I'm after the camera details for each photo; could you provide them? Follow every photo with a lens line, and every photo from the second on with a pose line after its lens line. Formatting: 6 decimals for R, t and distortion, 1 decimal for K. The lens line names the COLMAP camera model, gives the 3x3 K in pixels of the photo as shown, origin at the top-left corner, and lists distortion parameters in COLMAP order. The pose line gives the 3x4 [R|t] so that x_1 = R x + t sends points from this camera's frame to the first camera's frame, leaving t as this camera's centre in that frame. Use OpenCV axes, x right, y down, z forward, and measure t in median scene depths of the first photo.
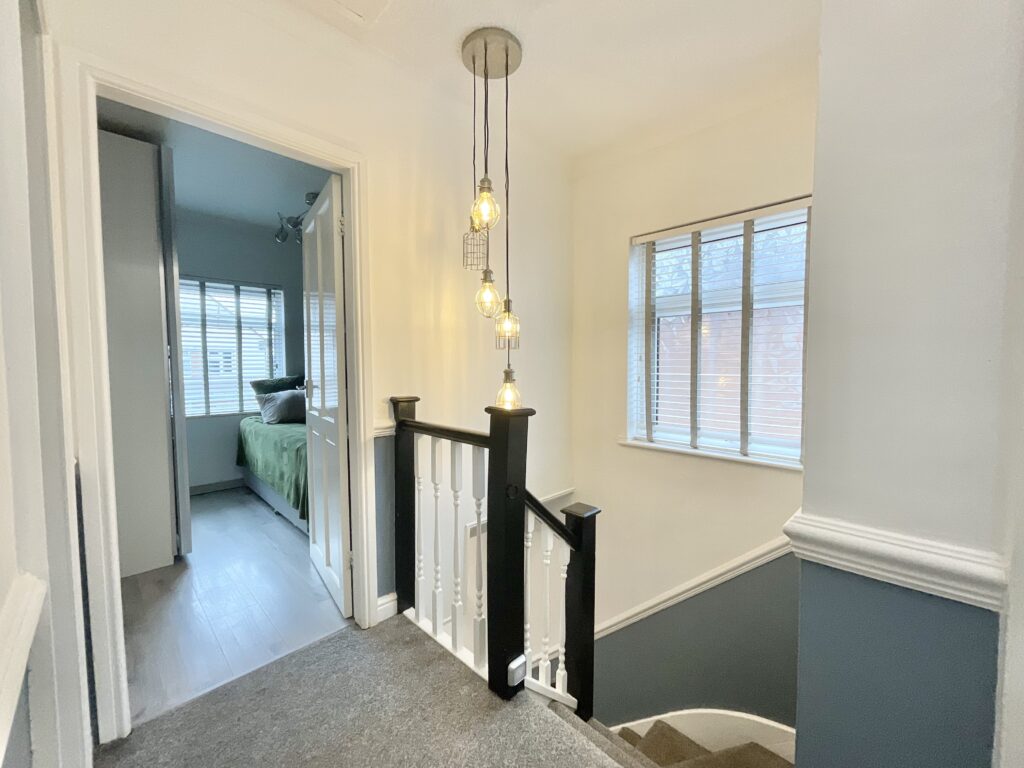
lens RADIAL K [[421.9, 0, 504.4], [0, 421.9, 385.4], [0, 0, 1]] dist [-0.002406, 0.000429]
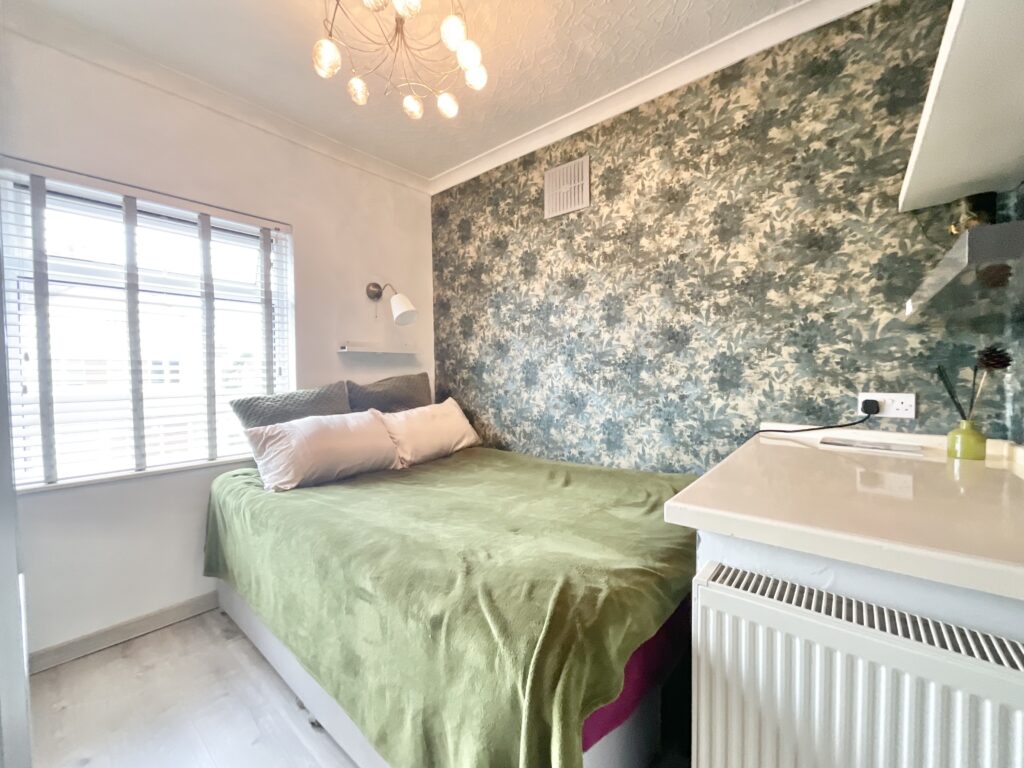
lens RADIAL K [[421.9, 0, 504.4], [0, 421.9, 385.4], [0, 0, 1]] dist [-0.002406, 0.000429]
pose [[0.995385, 0.001141, 0.095953, -0.324102], [0.000783, 0.999800, -0.020003, -0.017630], [-0.095957, 0.019986, 0.995185, 0.461103]]
